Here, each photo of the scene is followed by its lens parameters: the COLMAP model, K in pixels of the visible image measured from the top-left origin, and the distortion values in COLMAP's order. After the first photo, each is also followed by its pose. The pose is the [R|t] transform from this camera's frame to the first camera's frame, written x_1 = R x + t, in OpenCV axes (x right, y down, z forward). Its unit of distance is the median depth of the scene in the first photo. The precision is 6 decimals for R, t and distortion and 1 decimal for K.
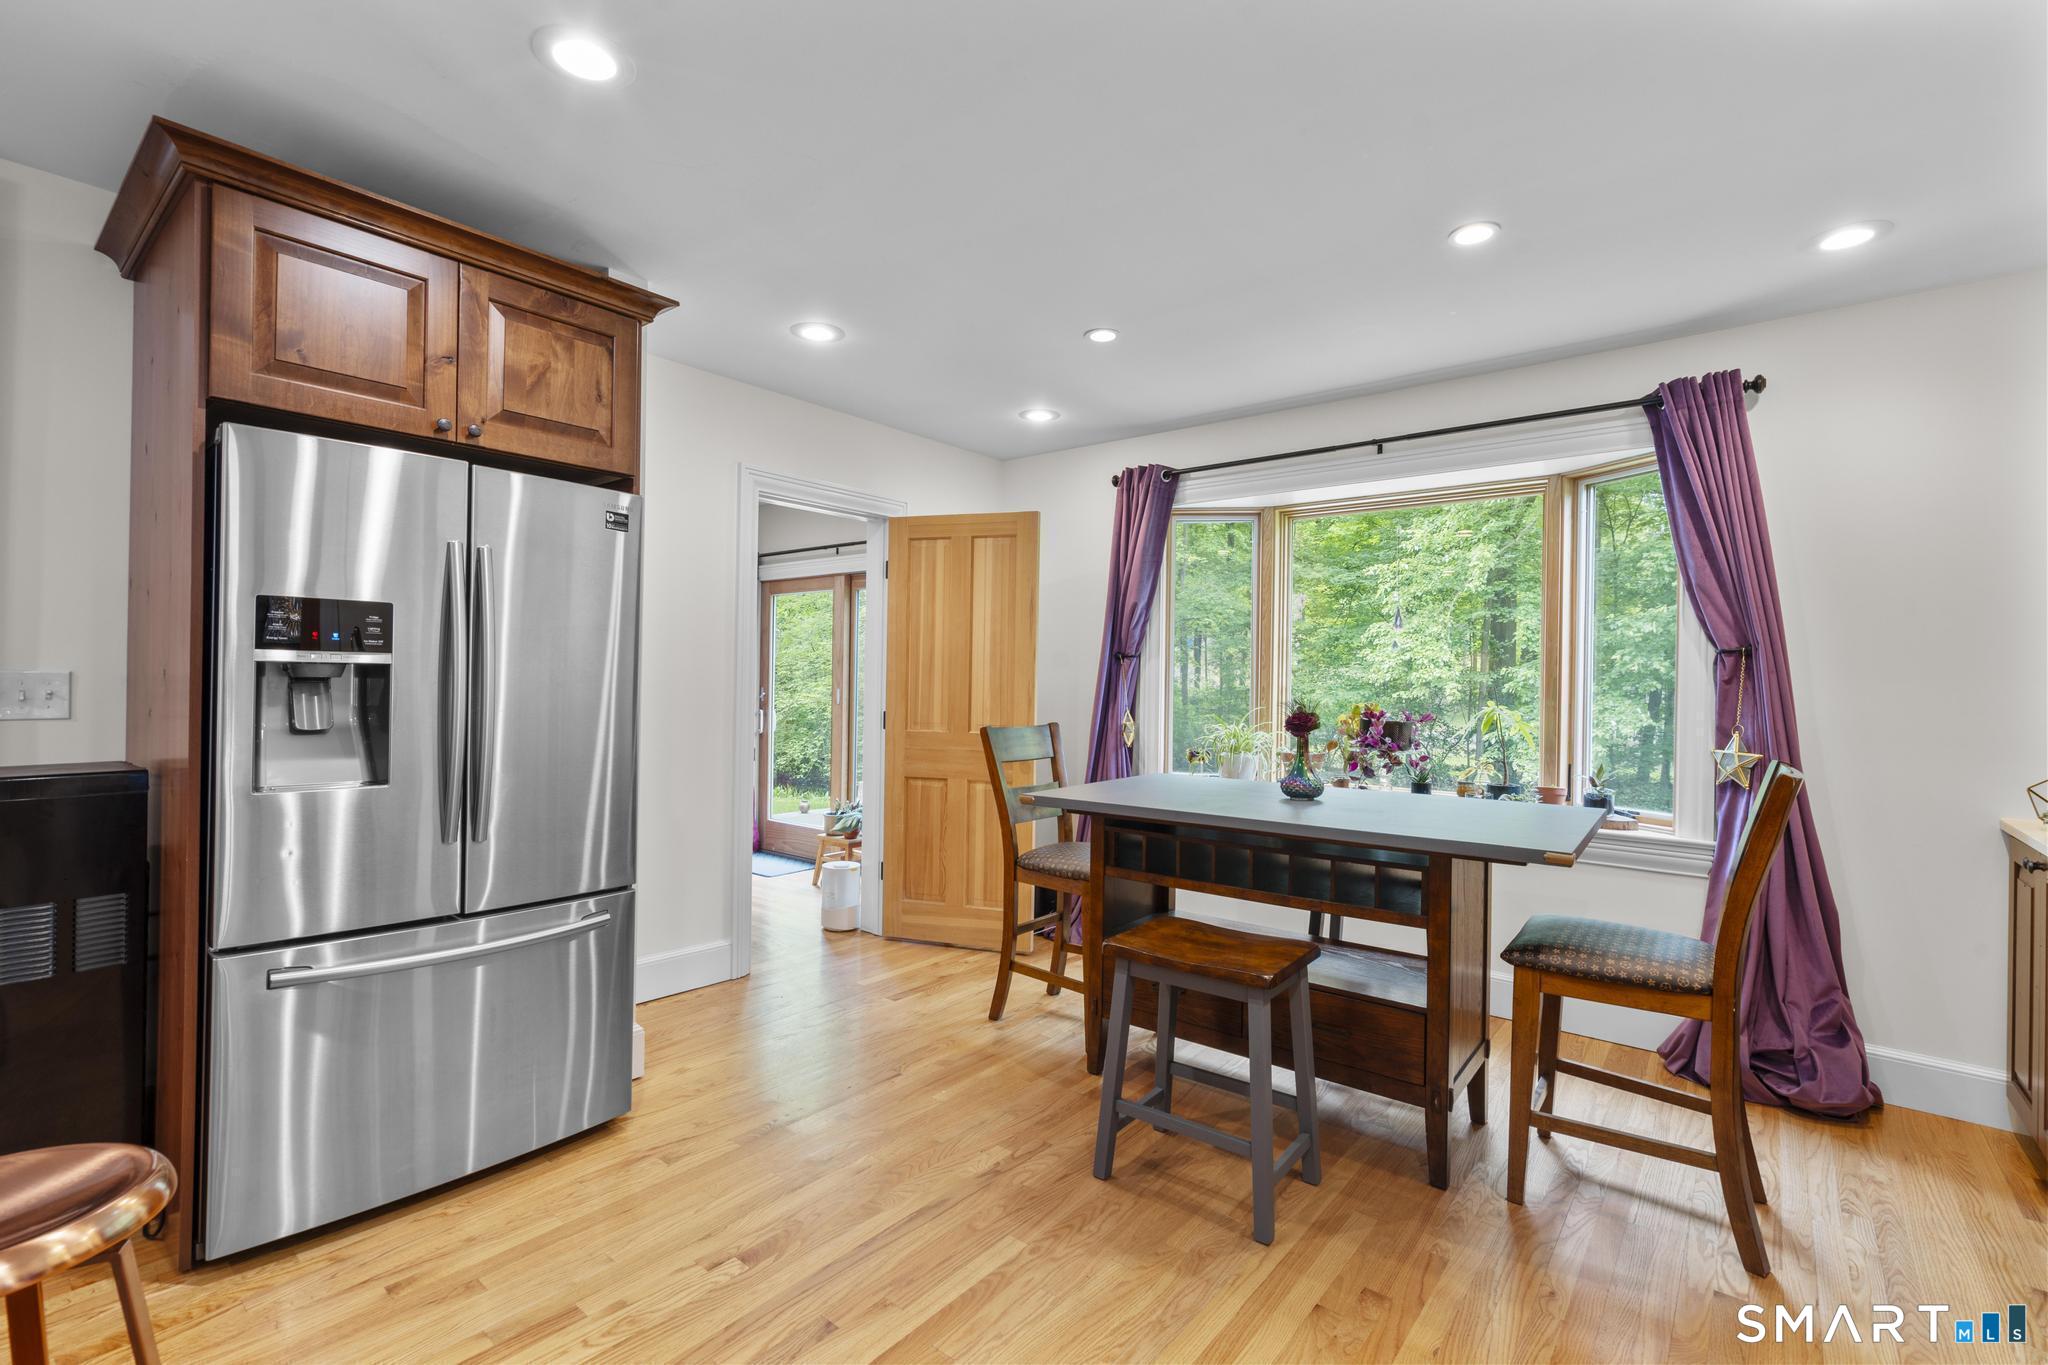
lens RADIAL K [[923.4, 0, 1019.6], [0, 923.4, 677.5], [0, 0, 1]] dist [-0.001238, 0.000266]
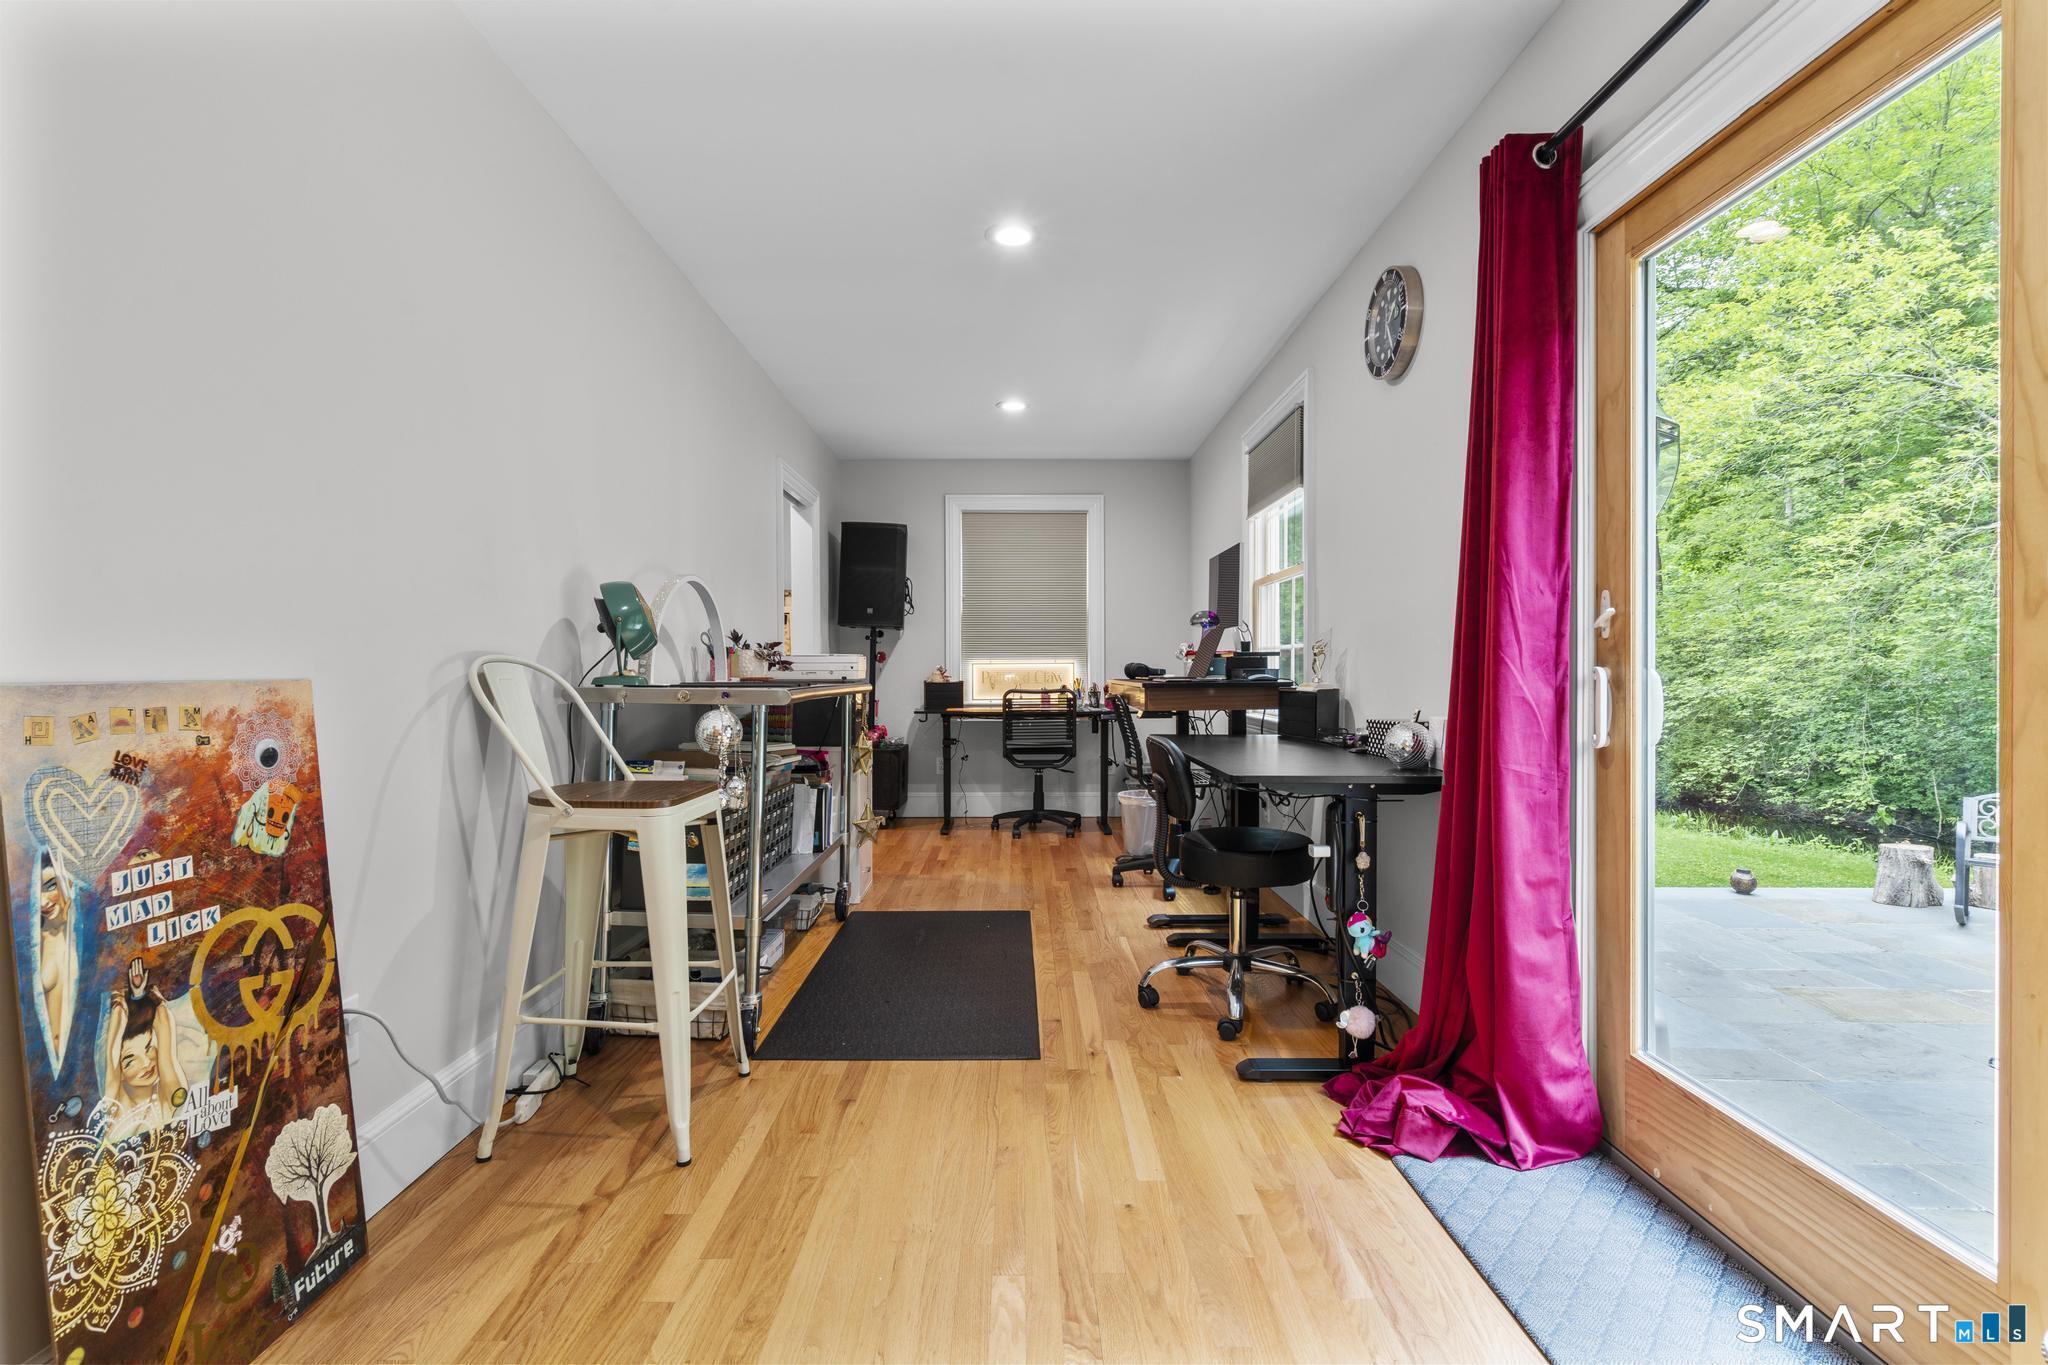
lens RADIAL K [[923.4, 0, 1019.6], [0, 923.4, 677.5], [0, 0, 1]] dist [-0.001238, 0.000266]
pose [[0.637573, -0.009407, -0.770332, -0.175090], [0.014546, 0.999894, -0.000171, 0.035582], [0.770252, -0.011096, 0.637643, 0.683644]]
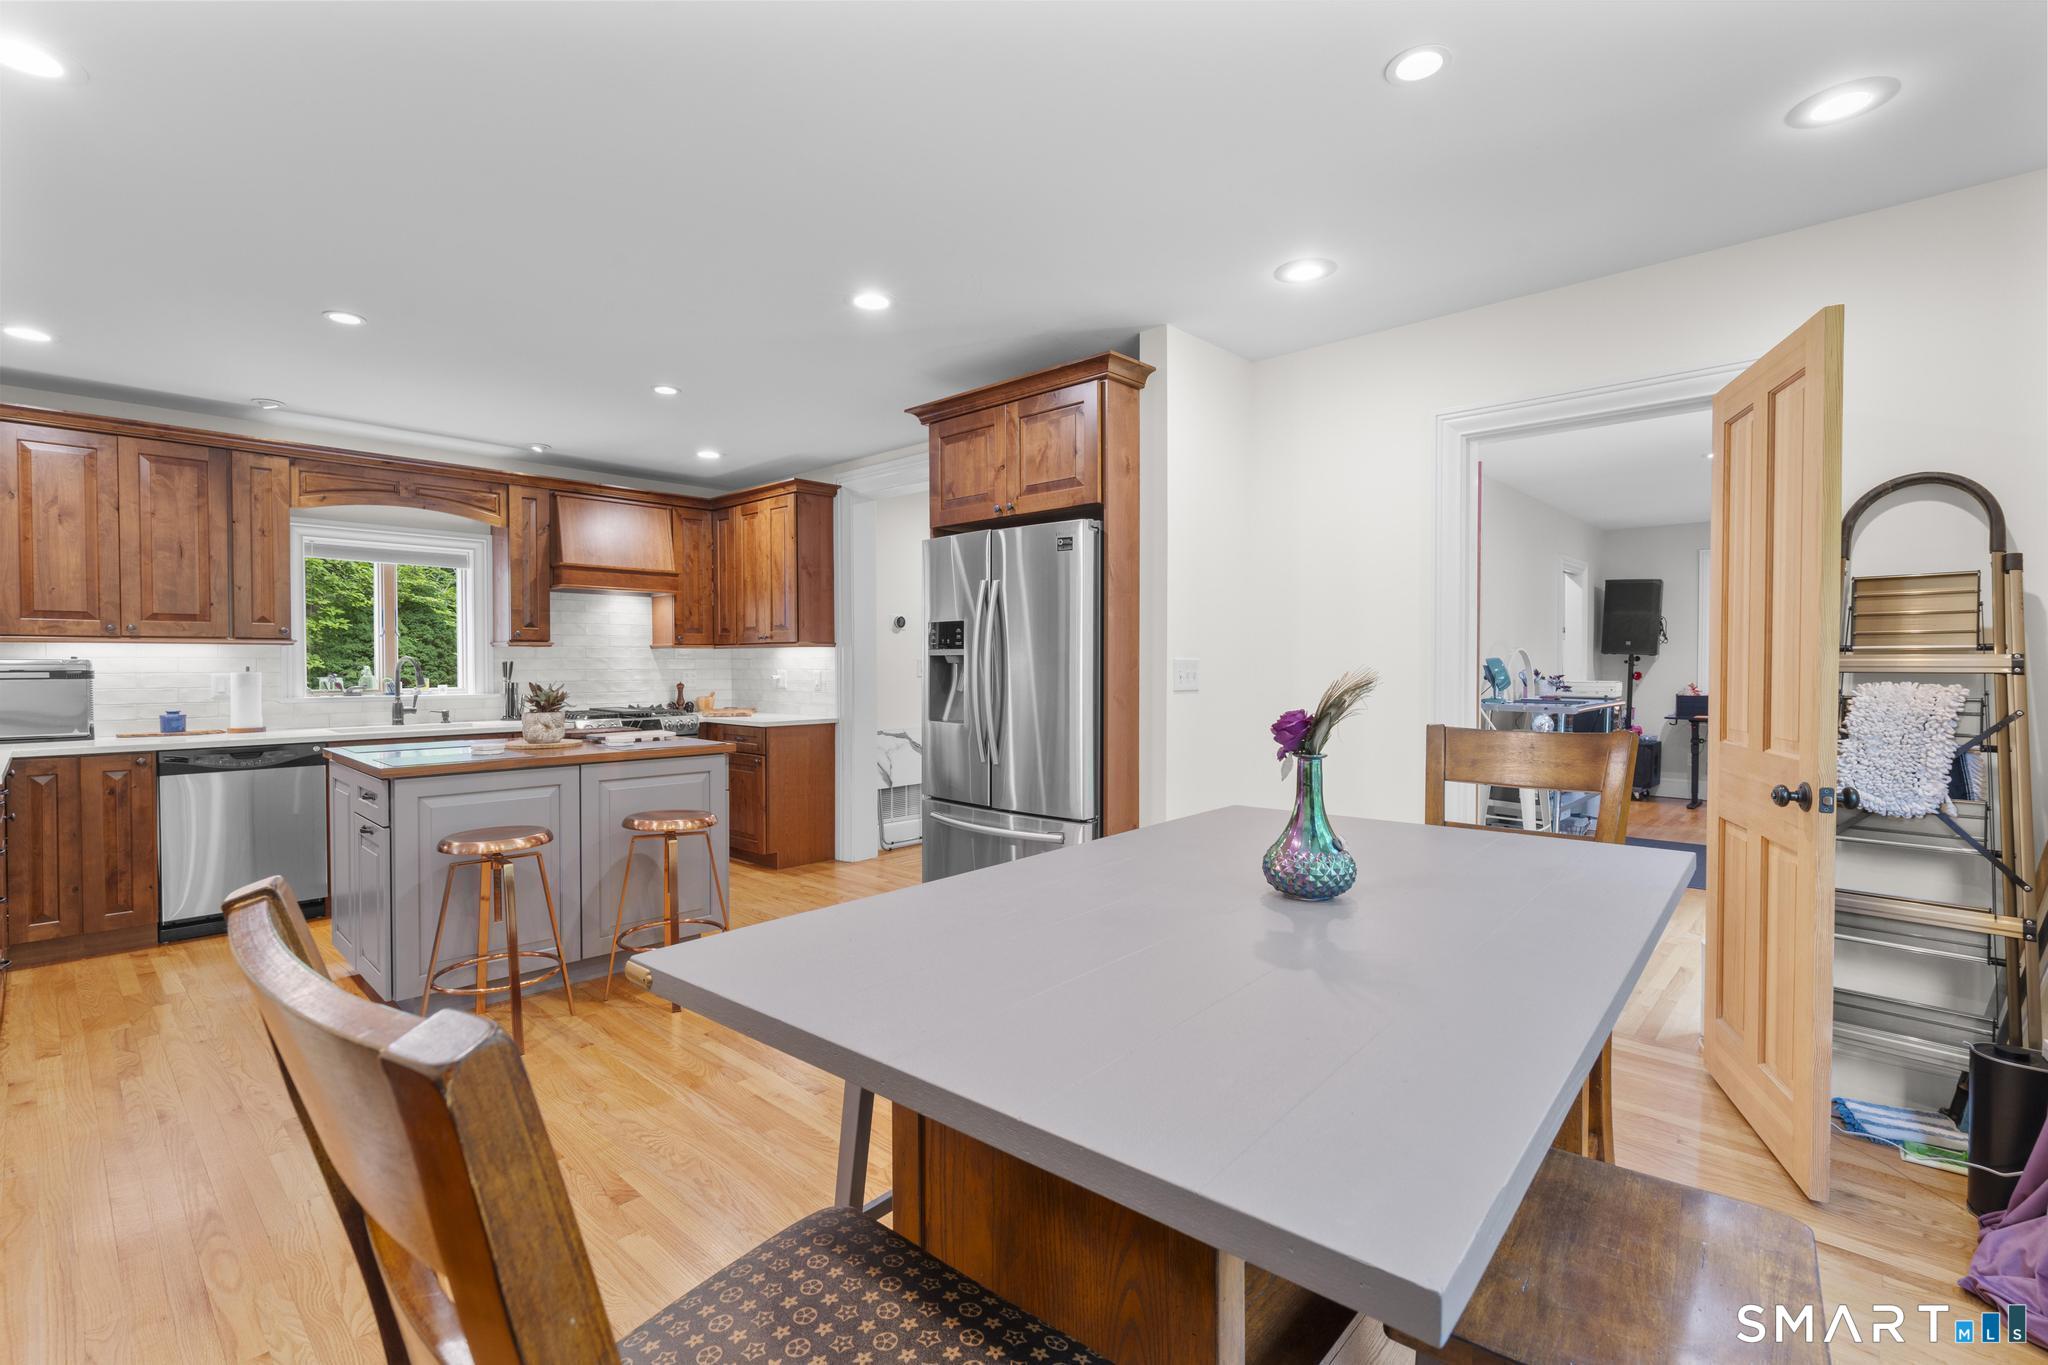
lens RADIAL K [[923.4, 0, 1019.6], [0, 923.4, 677.5], [0, 0, 1]] dist [-0.001238, 0.000266]
pose [[-0.061780, 0.002895, -0.998086, 0.349507], [0.003380, 0.999991, 0.002691, 0.007748], [0.998084, -0.003207, -0.061789, 0.393664]]
